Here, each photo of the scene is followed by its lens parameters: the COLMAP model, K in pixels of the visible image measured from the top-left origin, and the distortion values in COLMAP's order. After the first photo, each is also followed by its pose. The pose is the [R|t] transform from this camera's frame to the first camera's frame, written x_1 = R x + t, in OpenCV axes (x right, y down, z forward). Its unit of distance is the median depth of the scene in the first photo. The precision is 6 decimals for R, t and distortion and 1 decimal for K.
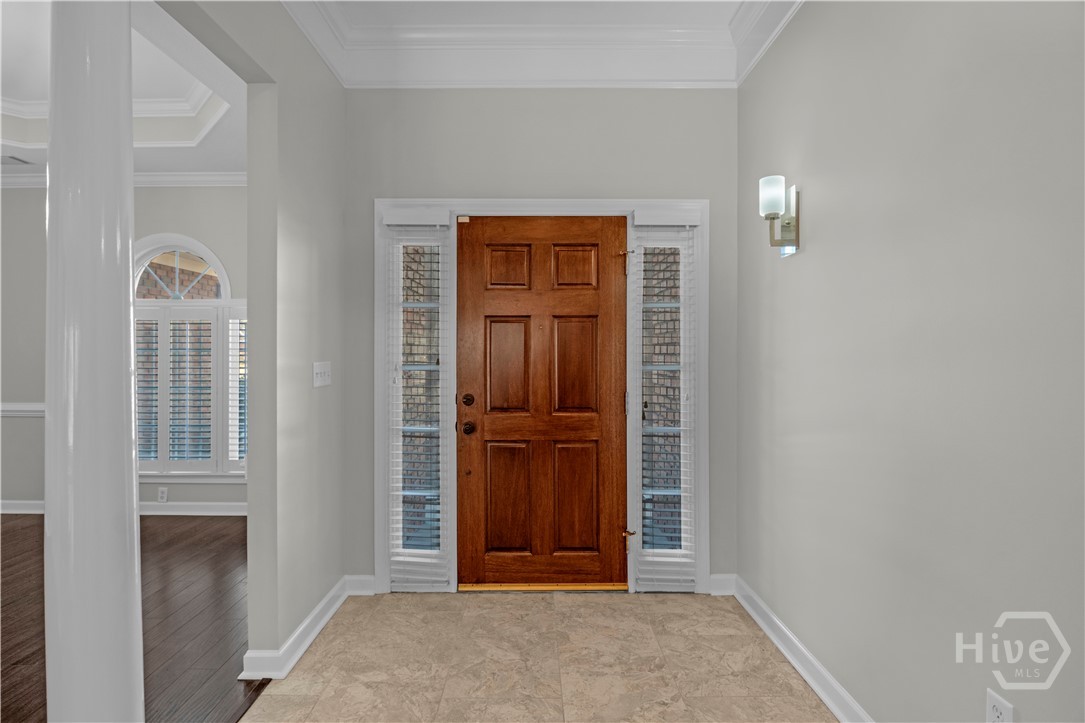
lens RADIAL K [[548.9, 0, 538.8], [0, 548.9, 351.2], [0, 0, 1]] dist [0.001597, -0.011917]
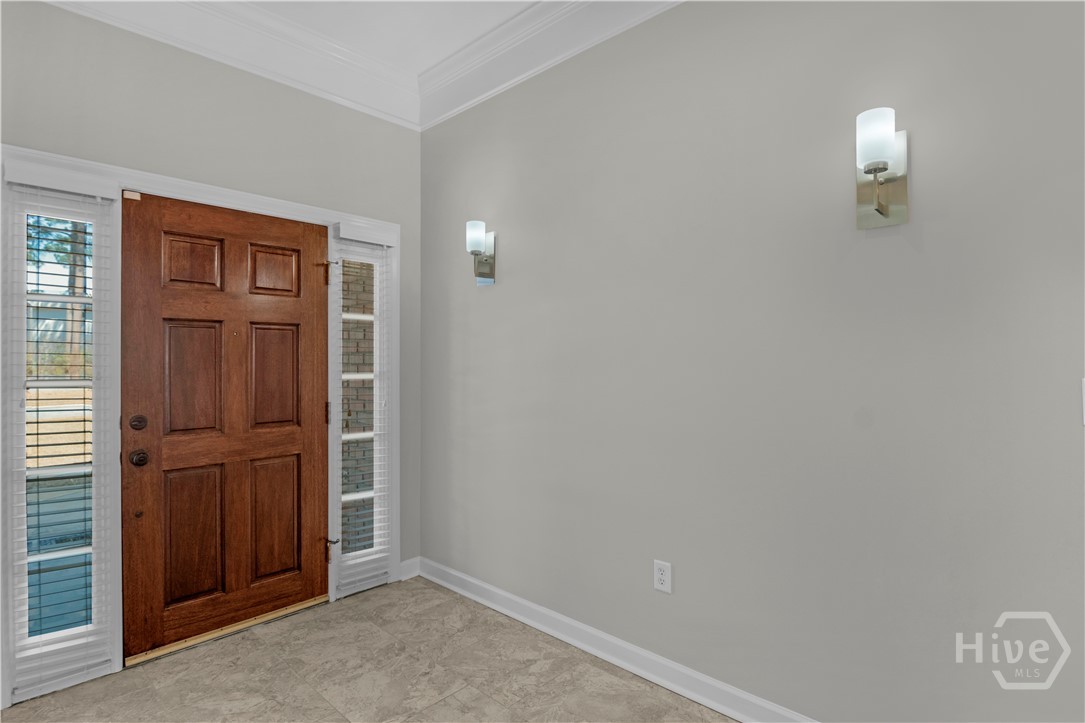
lens RADIAL K [[548.9, 0, 538.8], [0, 548.9, 351.2], [0, 0, 1]] dist [0.001597, -0.011917]
pose [[0.688836, 0.009948, 0.724849, -0.304586], [-0.000052, 0.999907, -0.013673, -0.004170], [-0.724917, 0.009381, 0.688772, 0.031770]]
